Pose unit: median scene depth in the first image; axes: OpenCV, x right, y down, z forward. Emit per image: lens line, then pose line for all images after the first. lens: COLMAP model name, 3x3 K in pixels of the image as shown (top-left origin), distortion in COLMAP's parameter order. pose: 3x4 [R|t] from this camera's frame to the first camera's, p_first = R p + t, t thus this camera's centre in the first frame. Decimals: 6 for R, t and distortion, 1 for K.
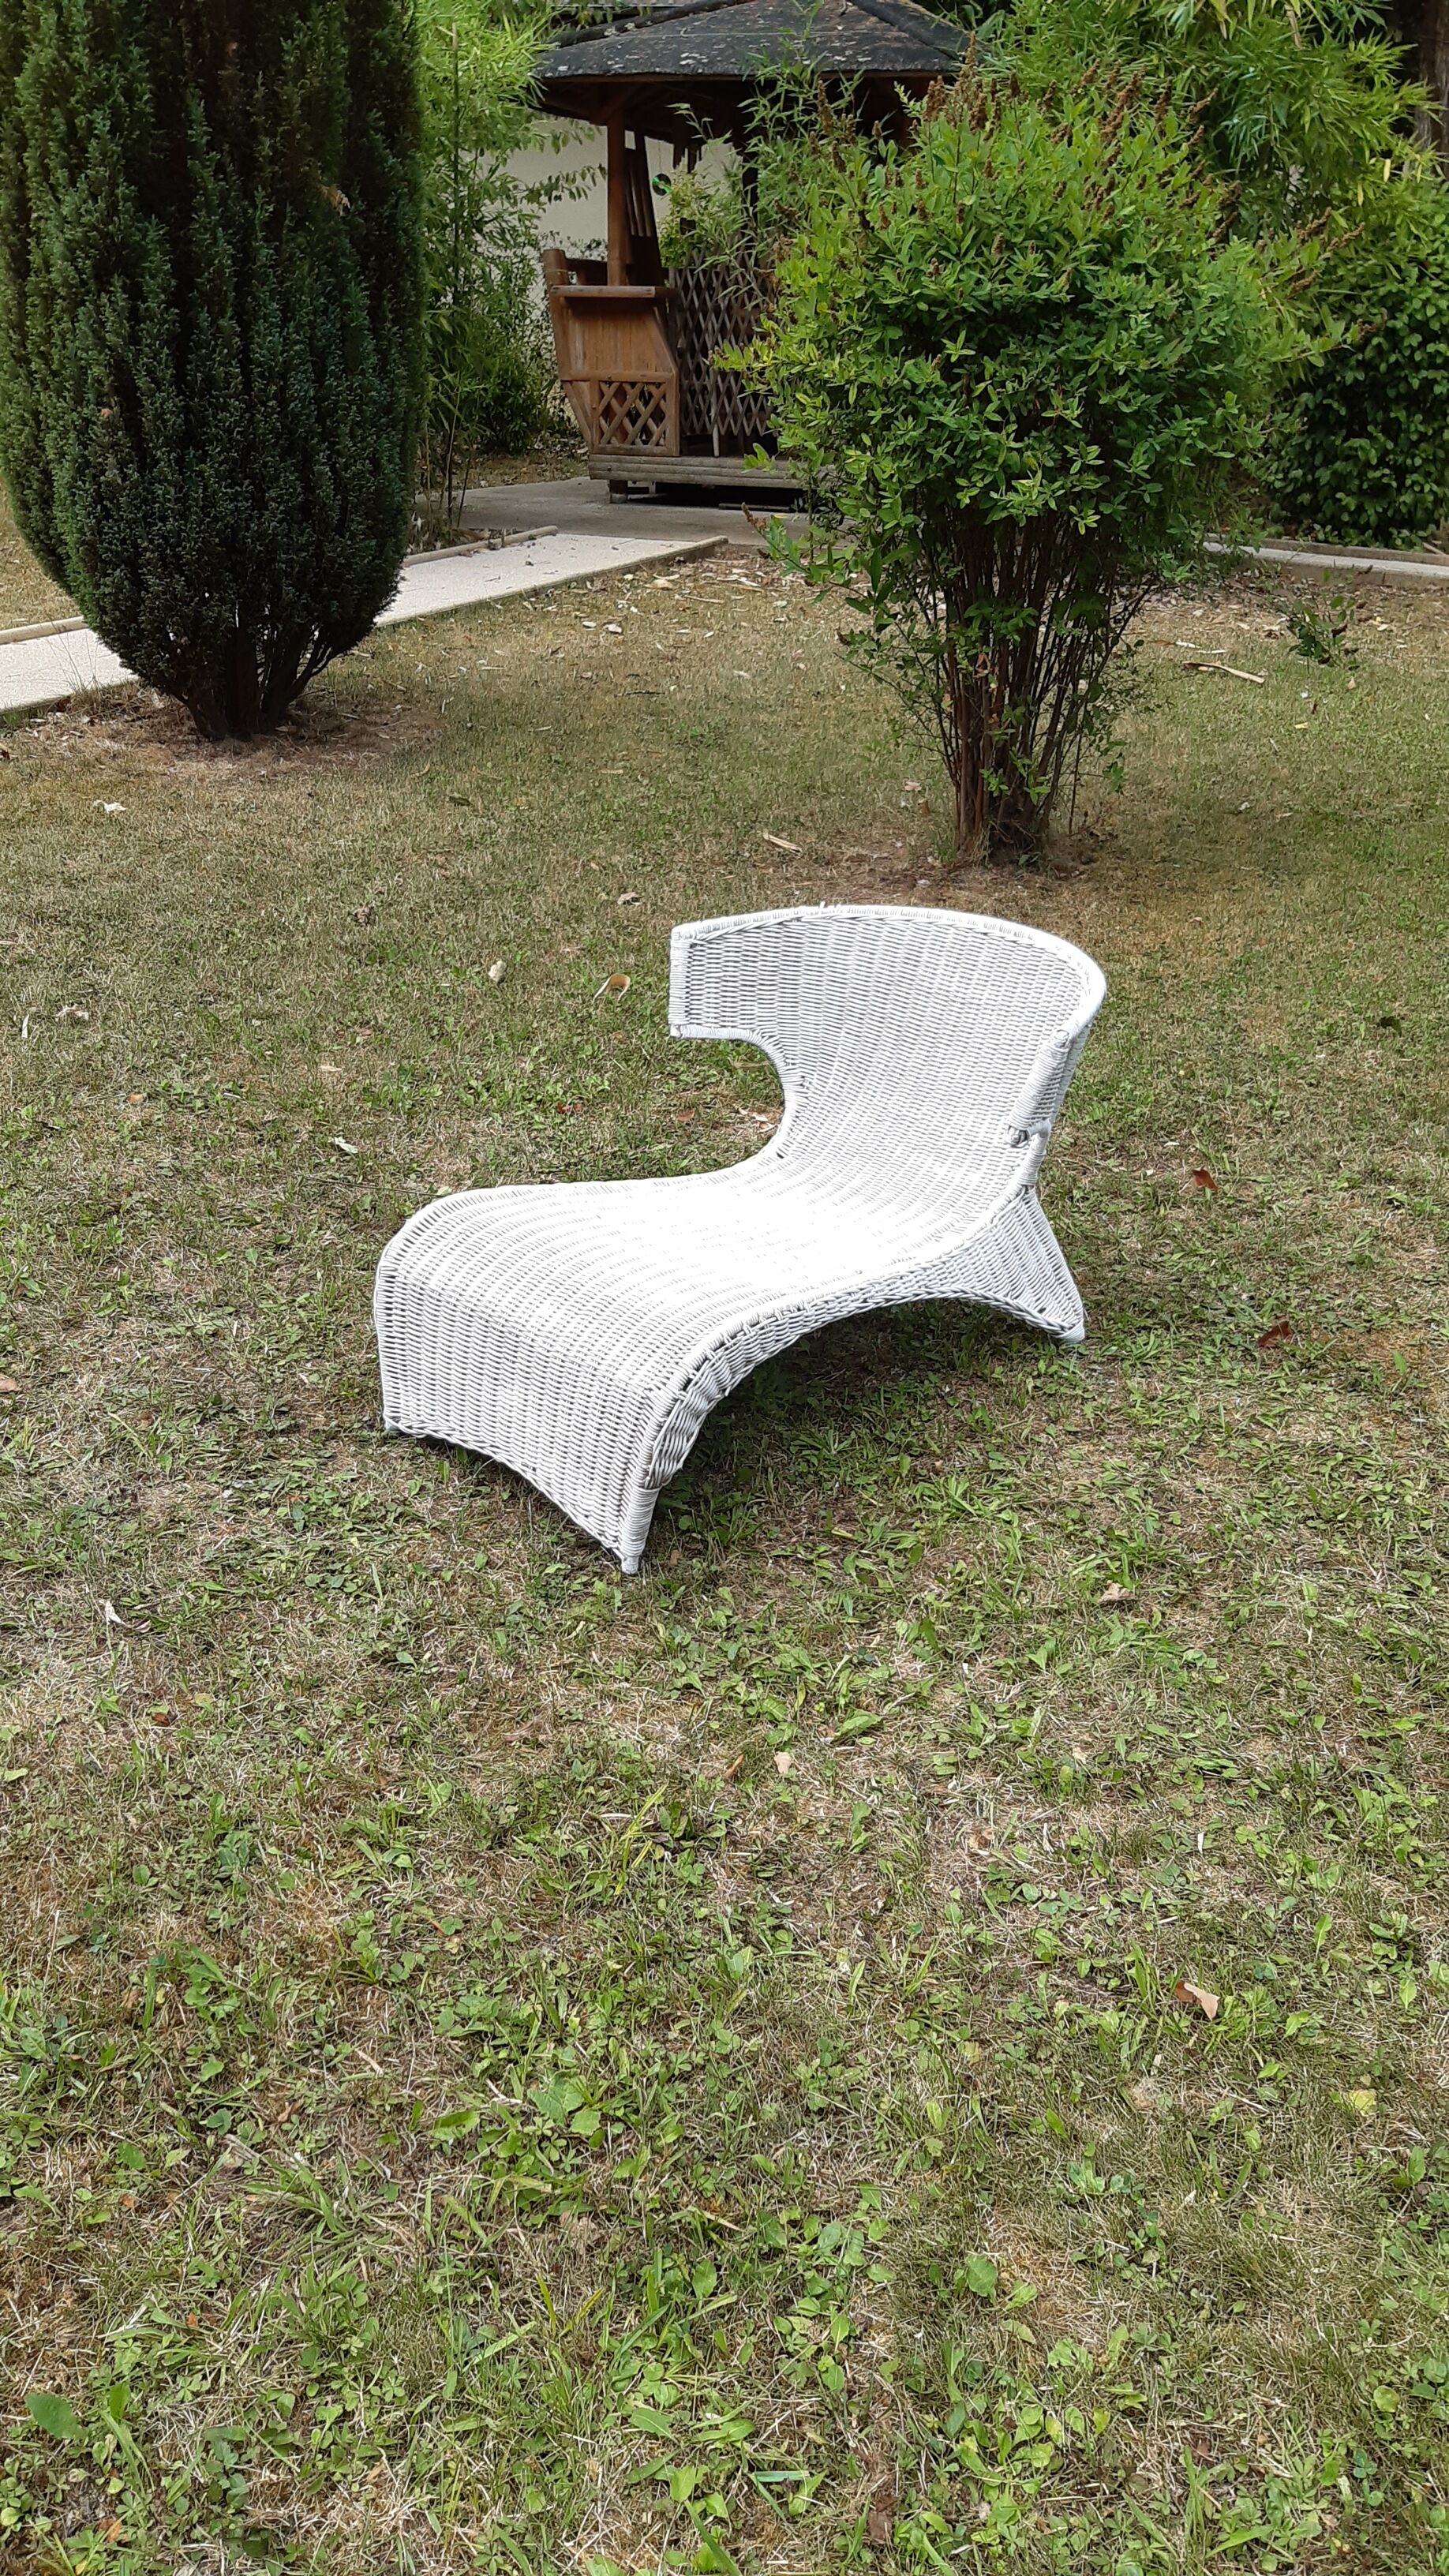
lens RADIAL K [[1888.4, 0, 735.6], [0, 1888.4, 1300.3], [0, 0, 1]] dist [0.034304, -0.103682]
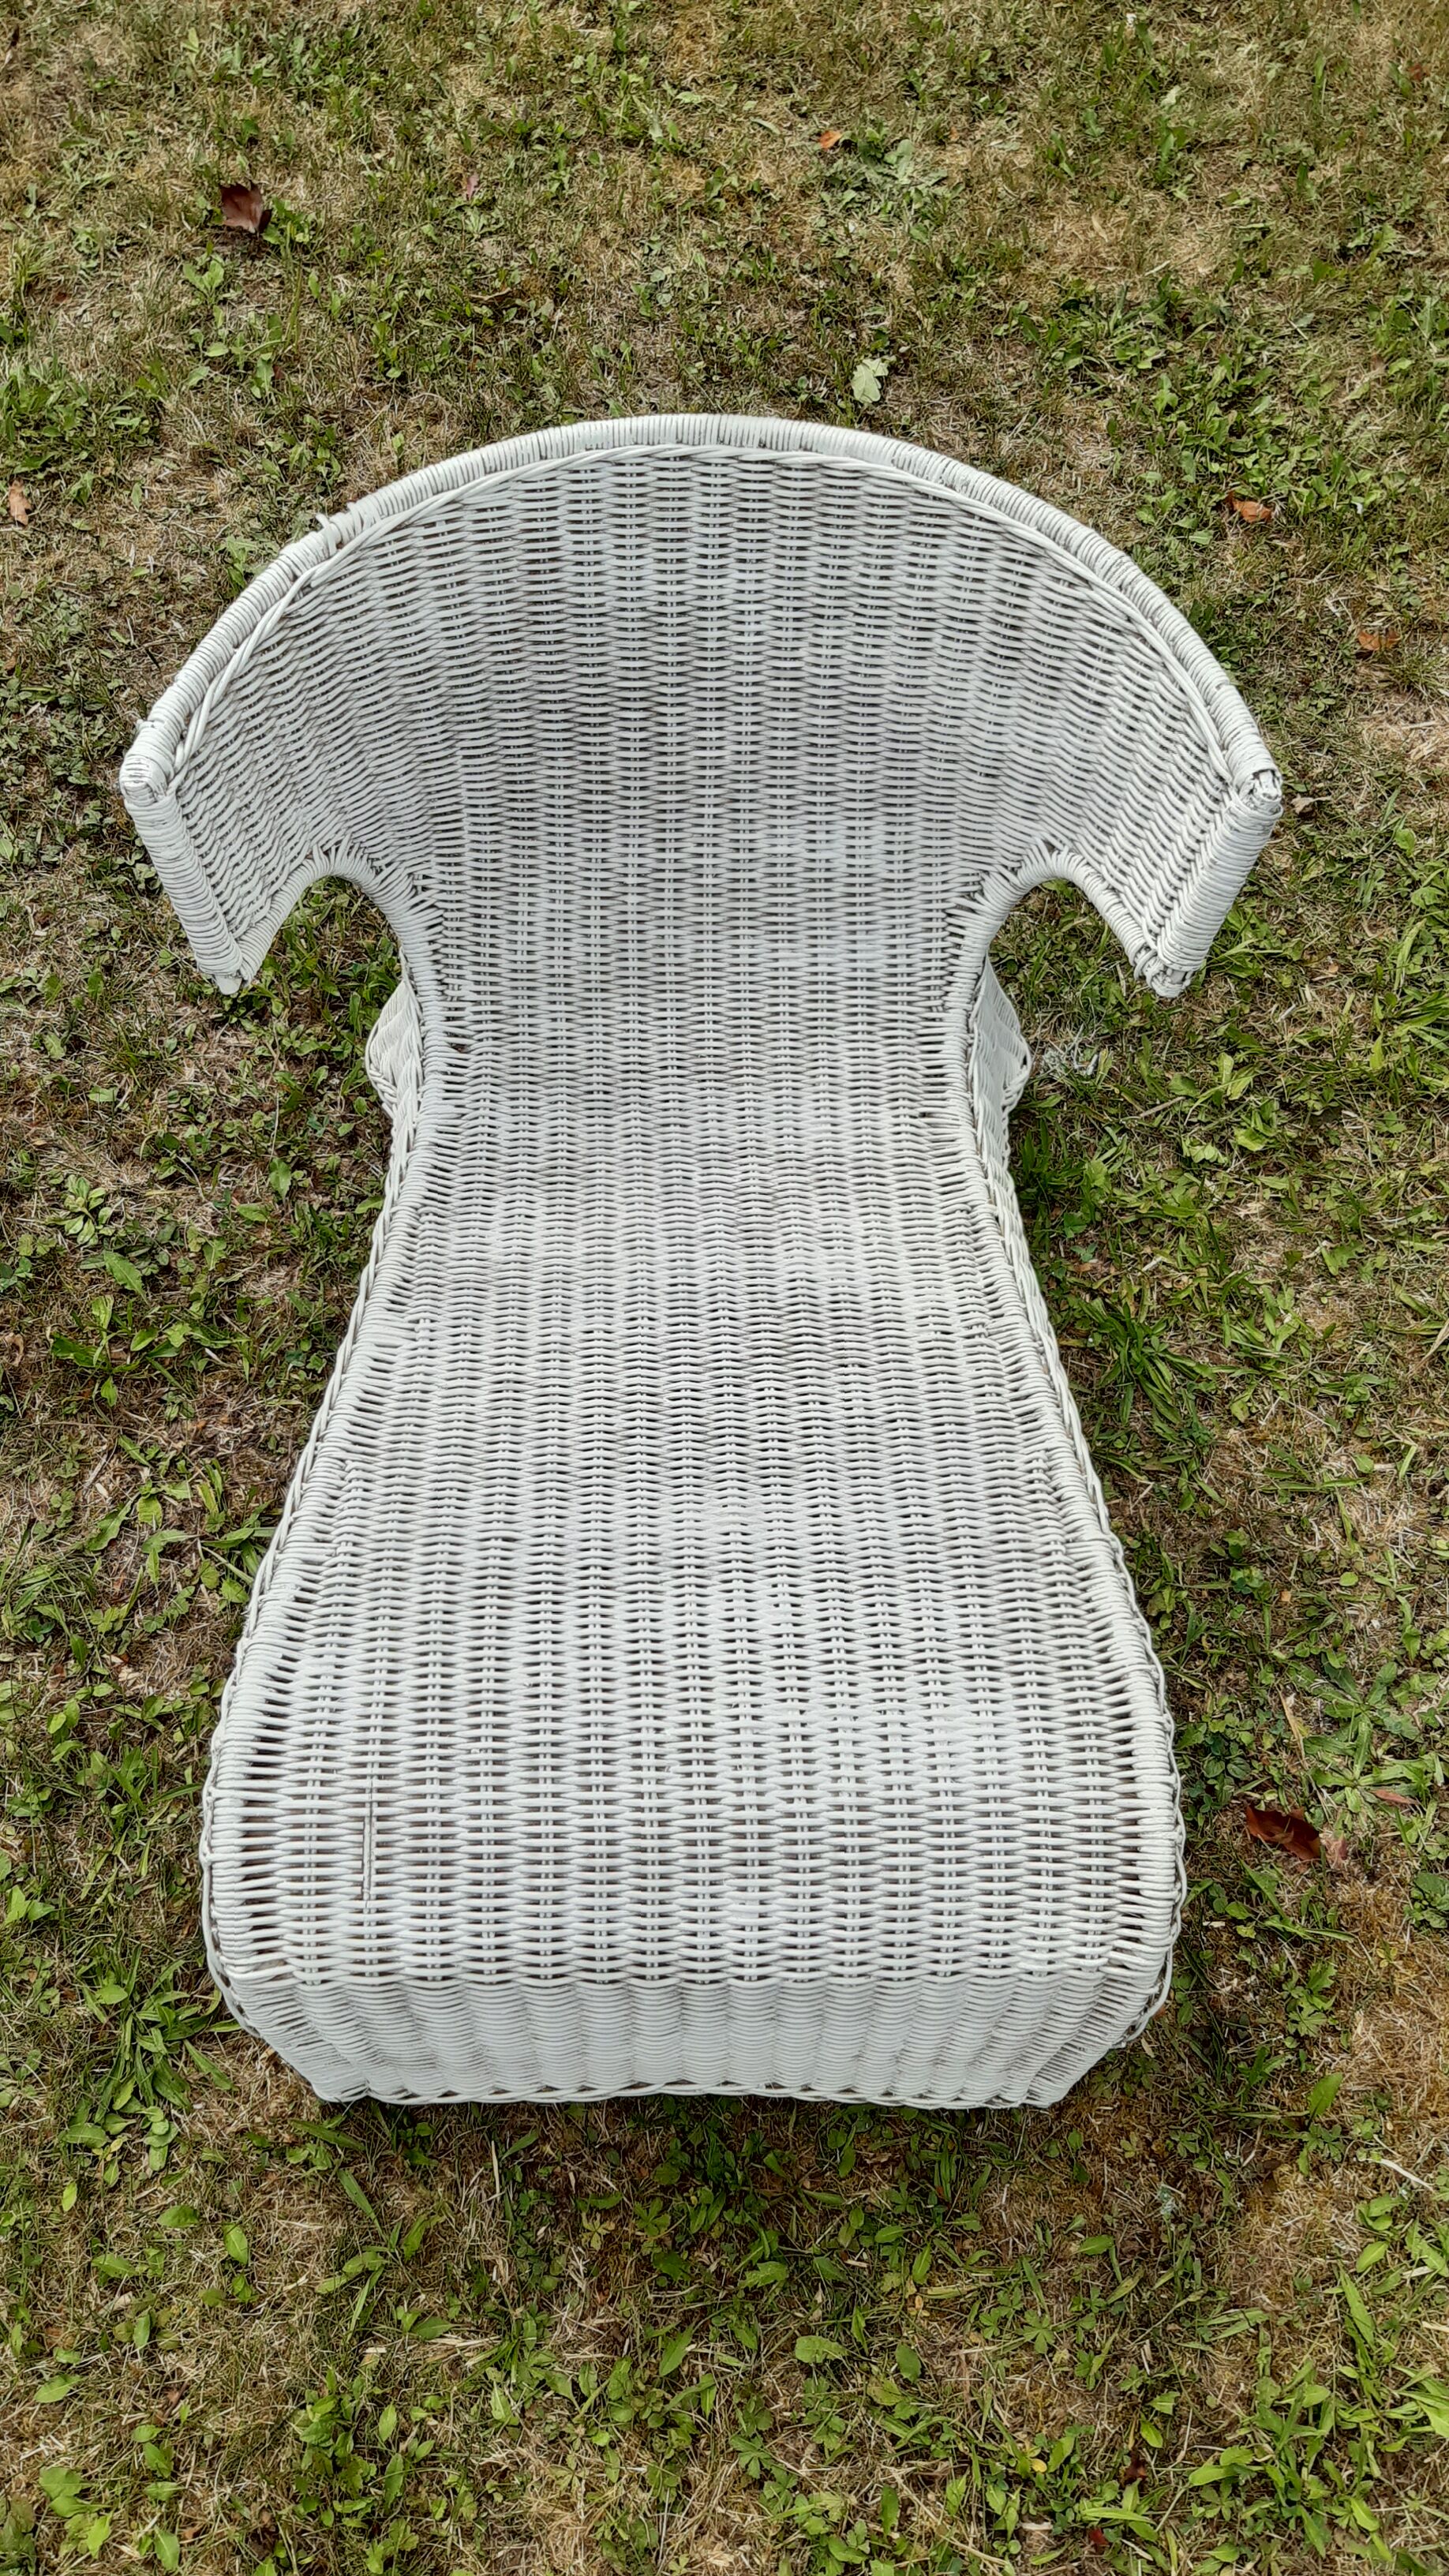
lens RADIAL K [[1888.4, 0, 735.6], [0, 1888.4, 1300.3], [0, 0, 1]] dist [0.034304, -0.103682]
pose [[0.722824, -0.586712, 0.365095, -0.175827], [0.304997, 0.744955, 0.593312, -0.363283], [-0.620082, -0.317507, 0.717417, 0.689690]]
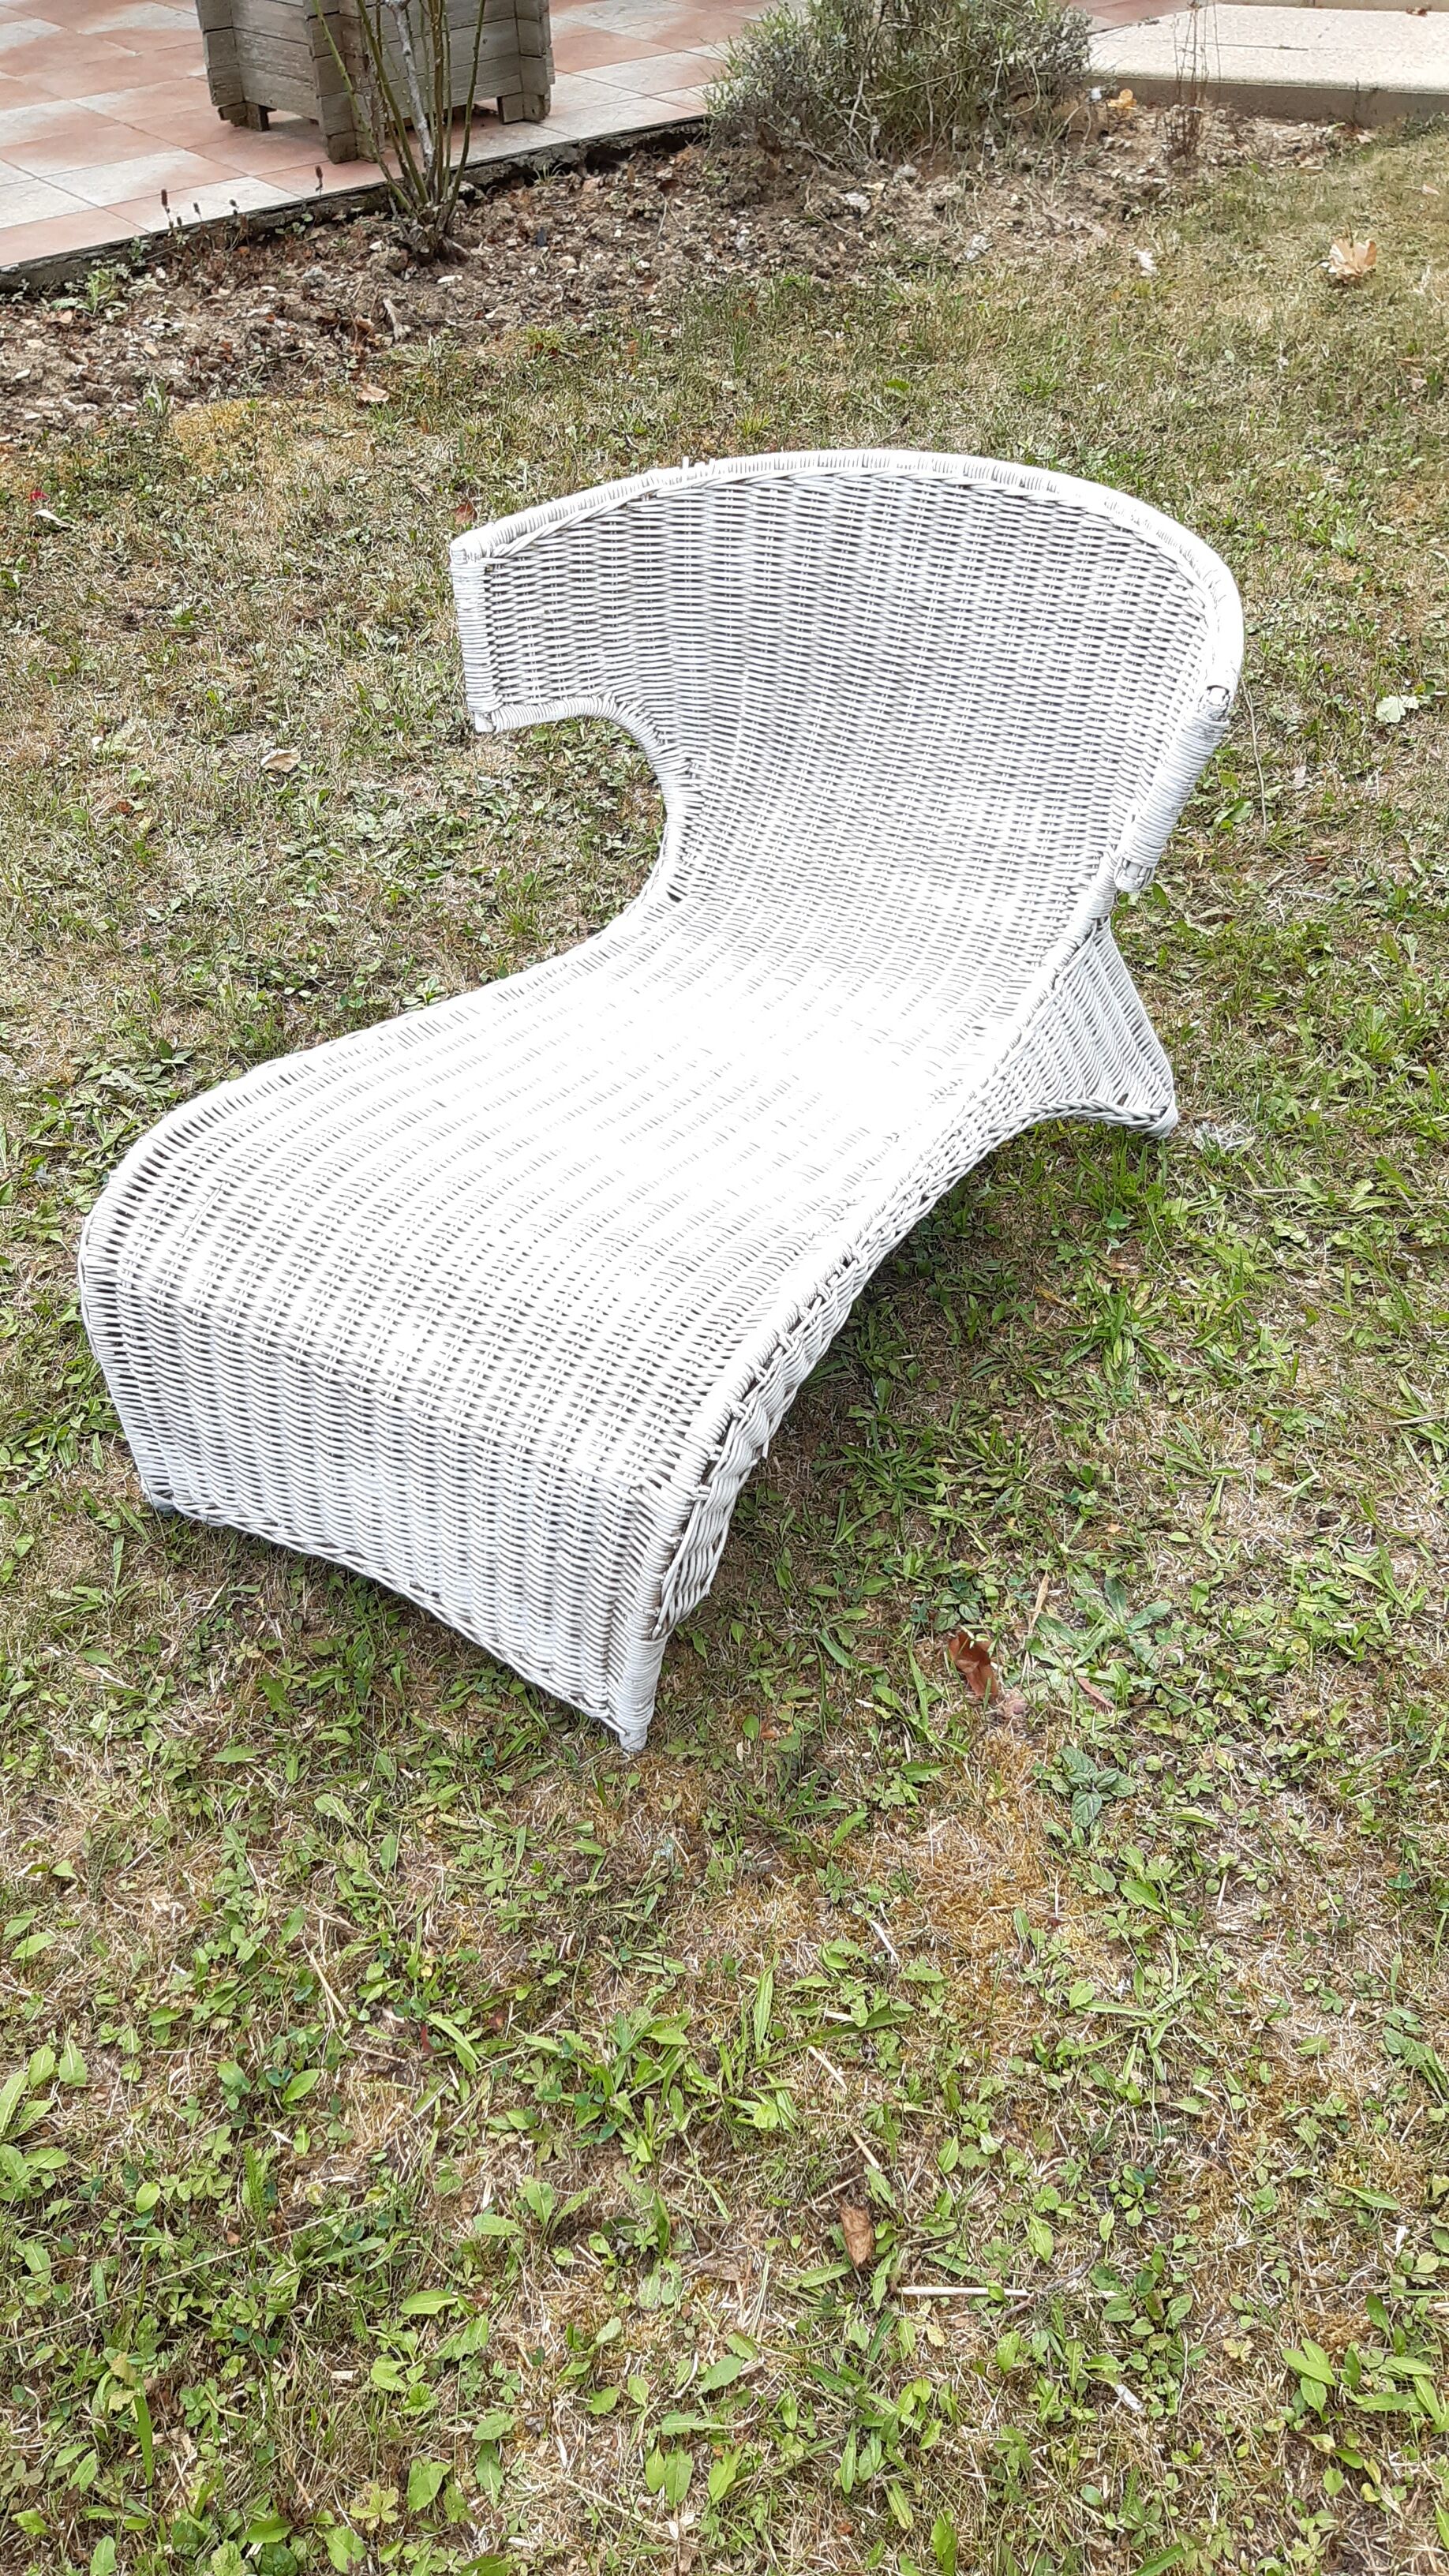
lens RADIAL K [[1888.4, 0, 735.6], [0, 1888.4, 1300.3], [0, 0, 1]] dist [0.034304, -0.103682]
pose [[0.976318, -0.174500, 0.127876, -0.072866], [0.134846, 0.953076, 0.271040, -0.140030], [-0.169172, -0.247378, 0.954036, 0.434219]]
